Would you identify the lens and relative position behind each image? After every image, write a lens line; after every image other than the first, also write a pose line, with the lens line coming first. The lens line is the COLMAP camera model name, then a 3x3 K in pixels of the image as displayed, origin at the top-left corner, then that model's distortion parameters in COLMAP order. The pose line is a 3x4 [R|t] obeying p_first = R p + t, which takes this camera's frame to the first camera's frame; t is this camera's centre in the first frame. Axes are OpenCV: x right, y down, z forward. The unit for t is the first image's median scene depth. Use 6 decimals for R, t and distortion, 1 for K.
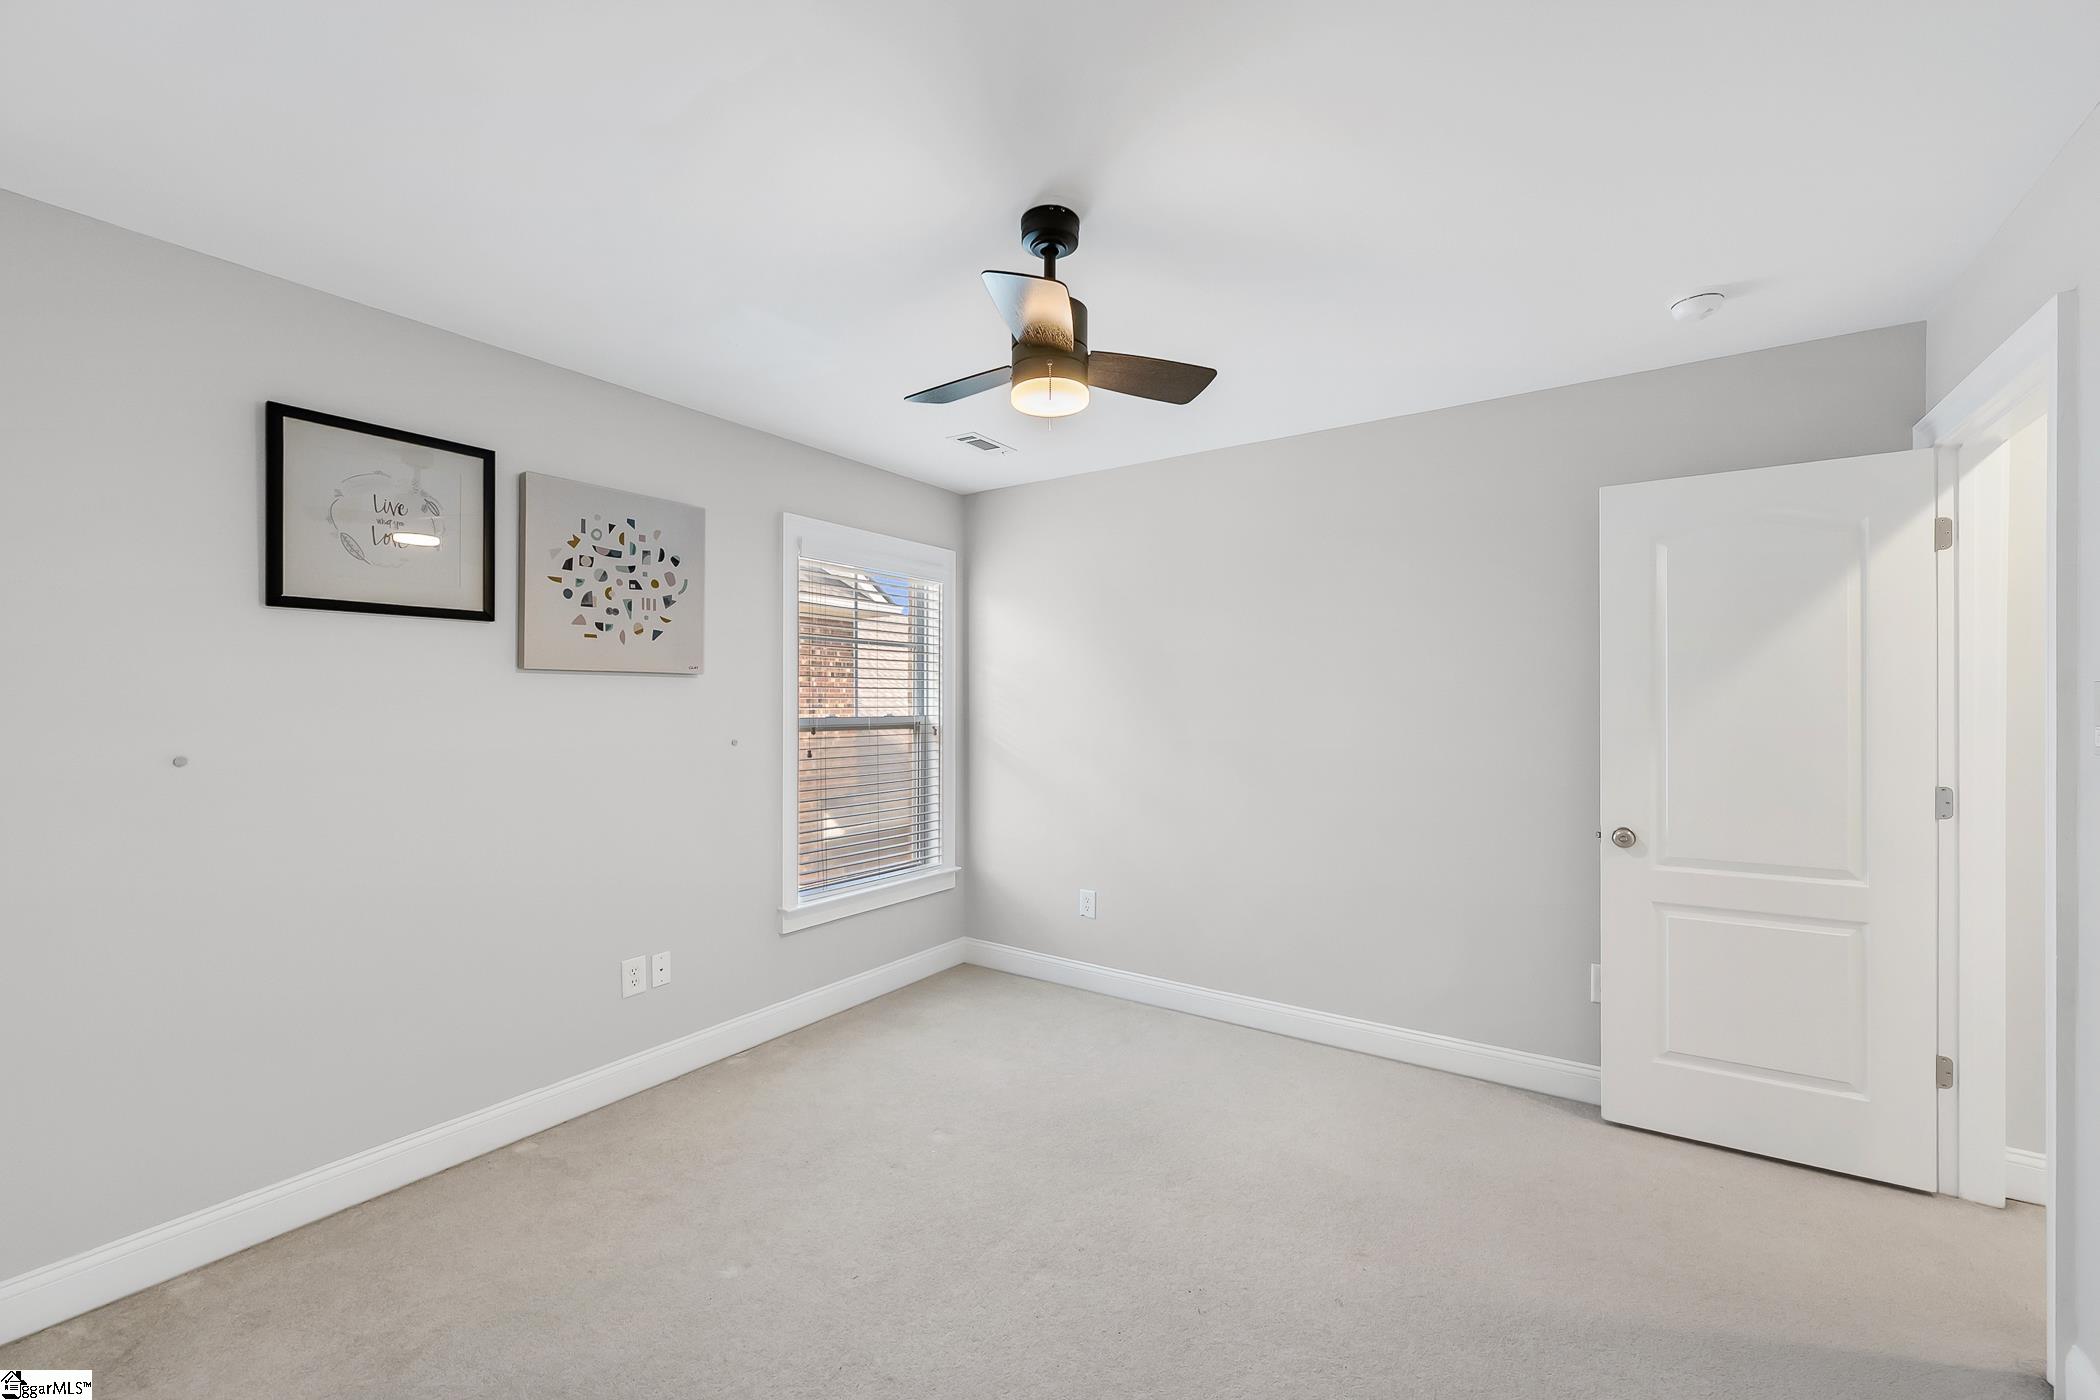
lens RADIAL K [[842.6, 0, 1024.4], [0, 842.6, 708.4], [0, 0, 1]] dist [-0.000067, 0.000362]
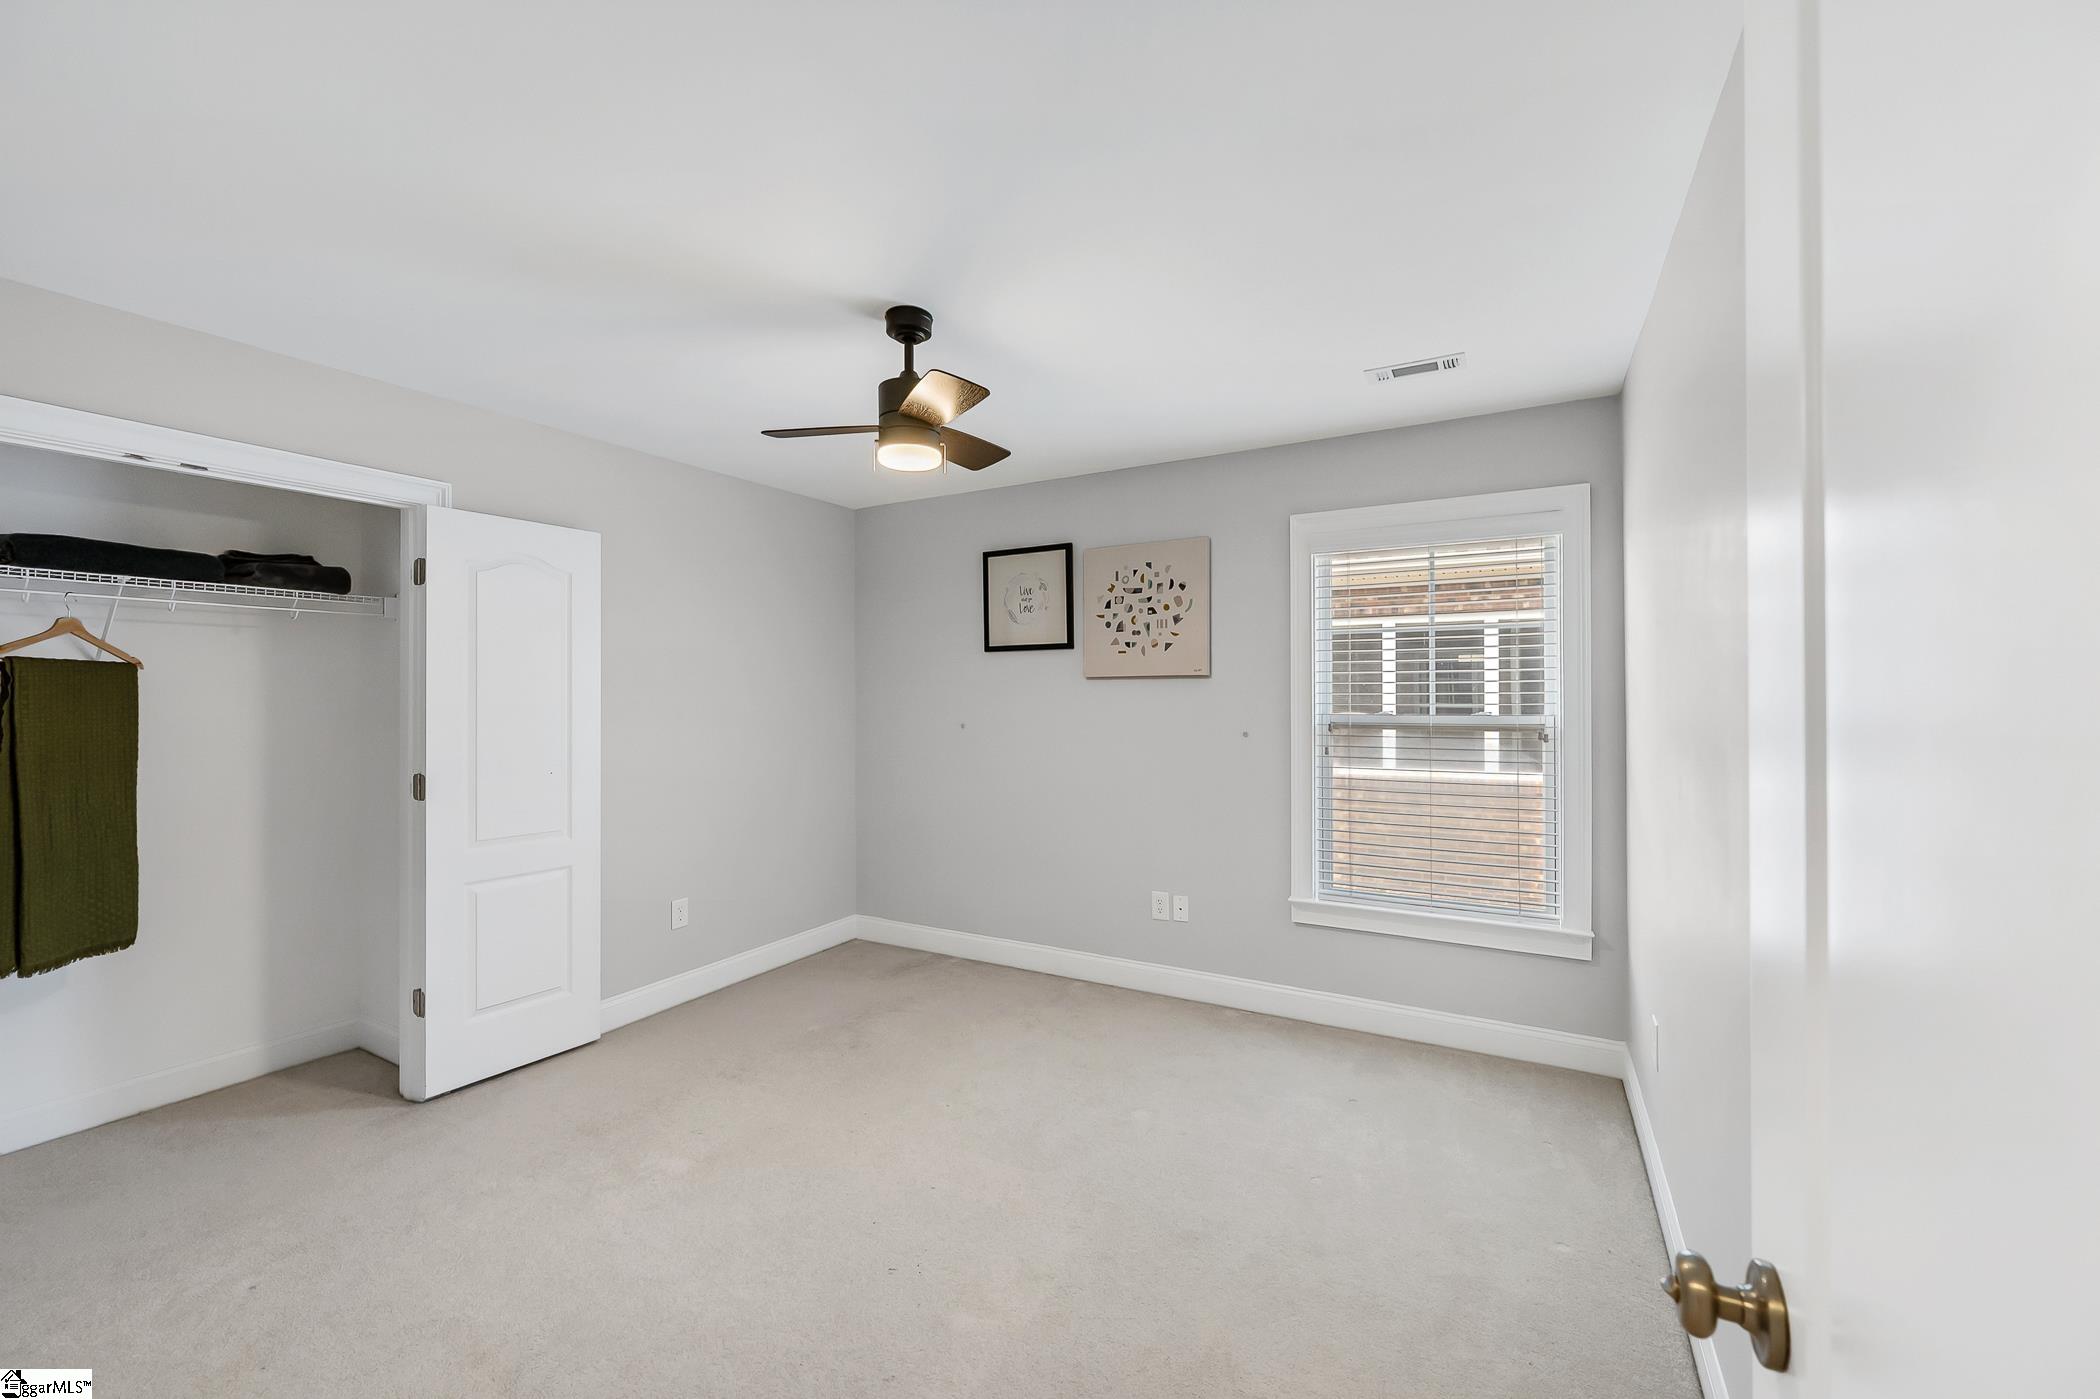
lens RADIAL K [[842.6, 0, 1024.4], [0, 842.6, 707.9], [0, 0, 1]] dist [-0.000067, 0.000362]
pose [[0.080413, 0.006264, -0.996742, 0.862129], [-0.006479, 0.999962, 0.005762, 0.000917], [0.996741, 0.005995, 0.080450, 0.699529]]
